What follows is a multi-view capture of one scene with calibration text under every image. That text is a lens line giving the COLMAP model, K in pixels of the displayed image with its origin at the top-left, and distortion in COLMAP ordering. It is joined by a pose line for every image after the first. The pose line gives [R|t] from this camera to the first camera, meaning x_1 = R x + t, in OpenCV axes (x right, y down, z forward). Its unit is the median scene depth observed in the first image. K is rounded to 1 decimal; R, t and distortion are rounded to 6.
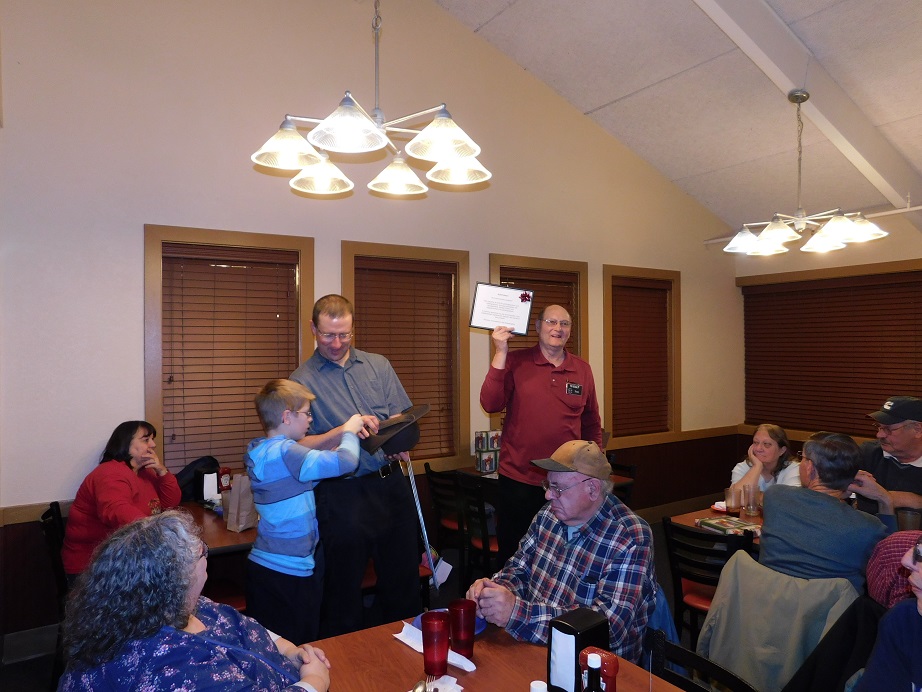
lens RADIAL K [[638.1, 0, 461.0], [0, 638.1, 346.0], [0, 0, 1]] dist [-0.065751, 0.061029]
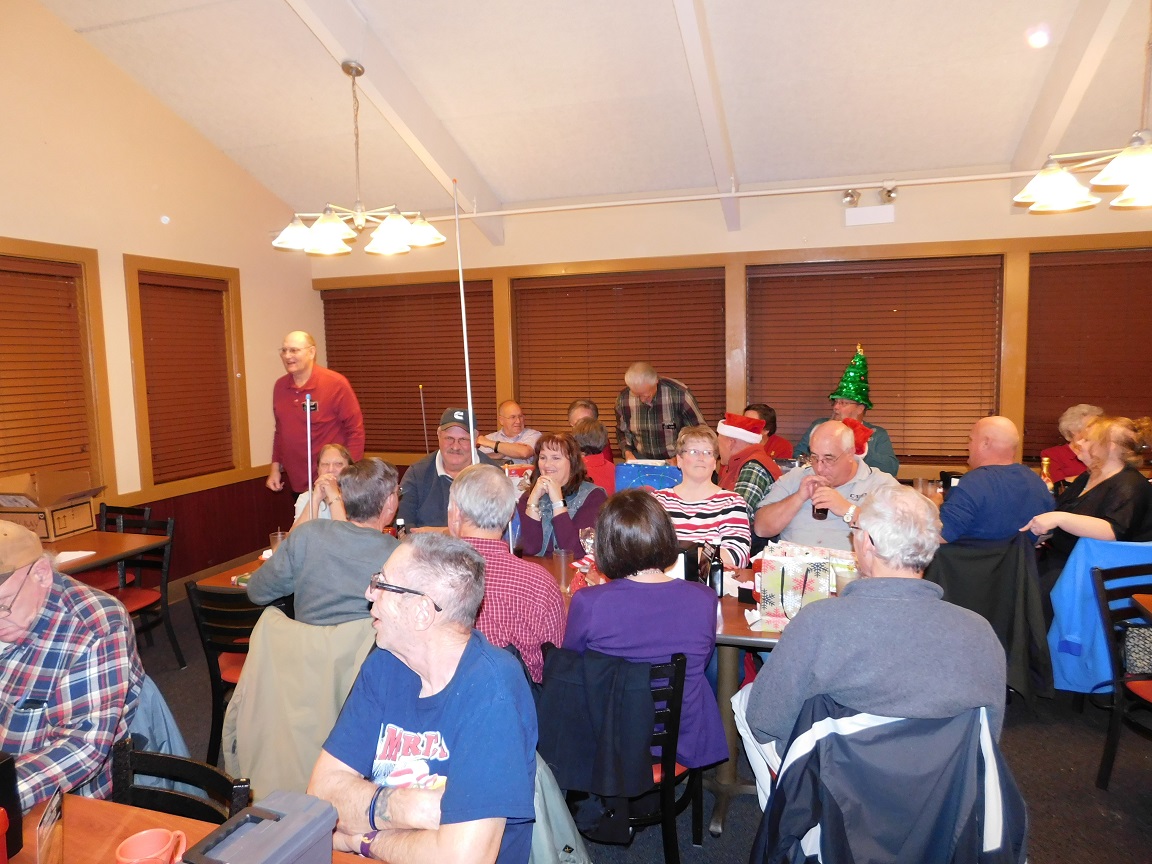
lens RADIAL K [[755.8, 0, 576.0], [0, 755.8, 432.0], [0, 0, 1]] dist [-0.061892, 0.040350]
pose [[0.763239, -0.081806, 0.640916, 0.125405], [0.019223, 0.994388, 0.104030, -0.006064], [-0.645830, -0.067079, 0.760529, -0.002374]]
